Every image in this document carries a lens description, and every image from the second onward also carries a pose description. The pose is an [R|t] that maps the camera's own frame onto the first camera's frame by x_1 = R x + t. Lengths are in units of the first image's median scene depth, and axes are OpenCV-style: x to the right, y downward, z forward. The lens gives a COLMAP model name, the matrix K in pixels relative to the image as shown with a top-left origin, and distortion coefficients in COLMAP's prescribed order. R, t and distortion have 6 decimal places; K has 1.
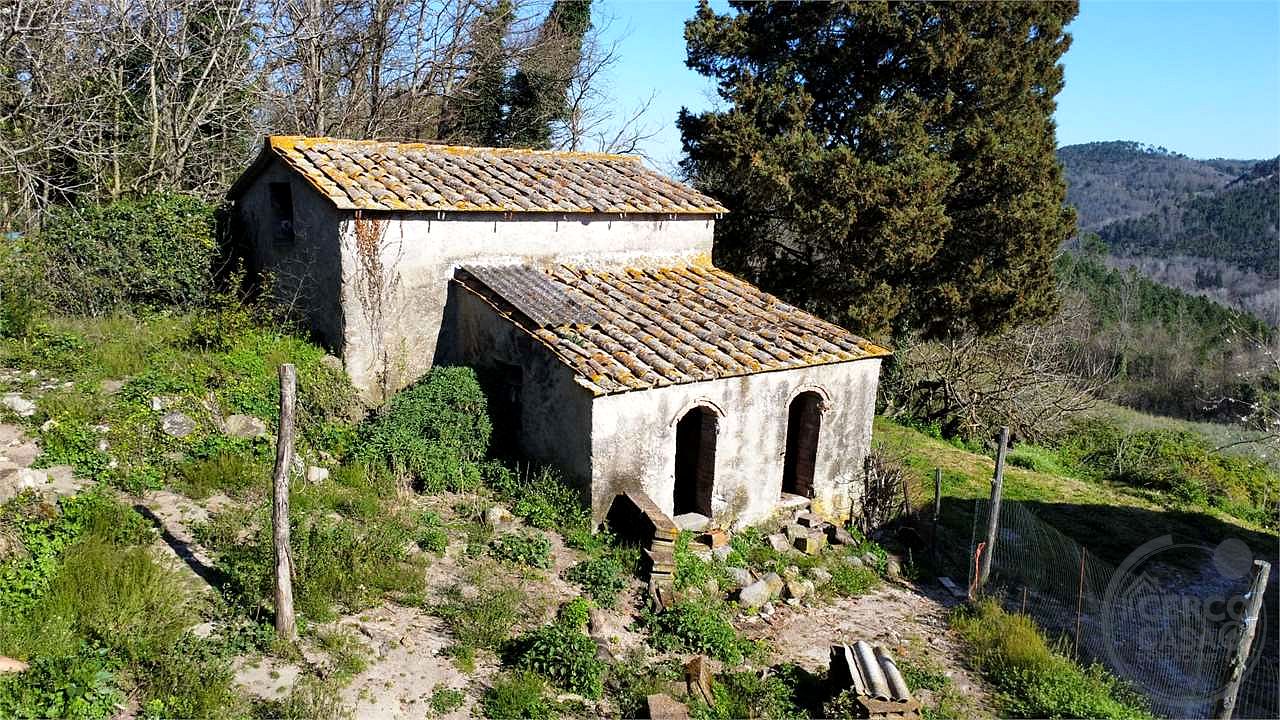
lens RADIAL K [[950.7, 0, 640.5], [0, 950.7, 356.8], [0, 0, 1]] dist [0.003459, -0.005618]
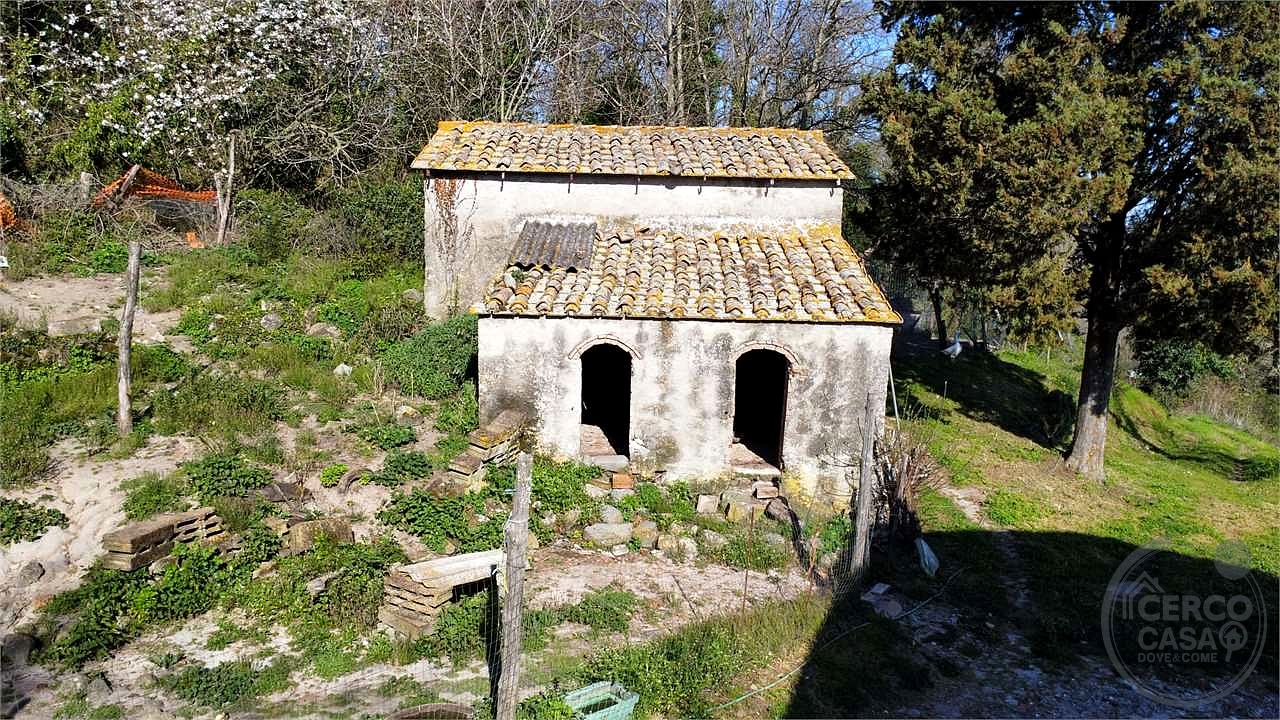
lens RADIAL K [[950.7, 0, 639.1], [0, 950.7, 362.5], [0, 0, 1]] dist [0.003459, -0.005618]
pose [[0.788471, 0.082192, -0.609556, 0.653633], [-0.106343, 0.994323, -0.003483, 0.065783], [0.605809, 0.067568, 0.792736, 0.197474]]
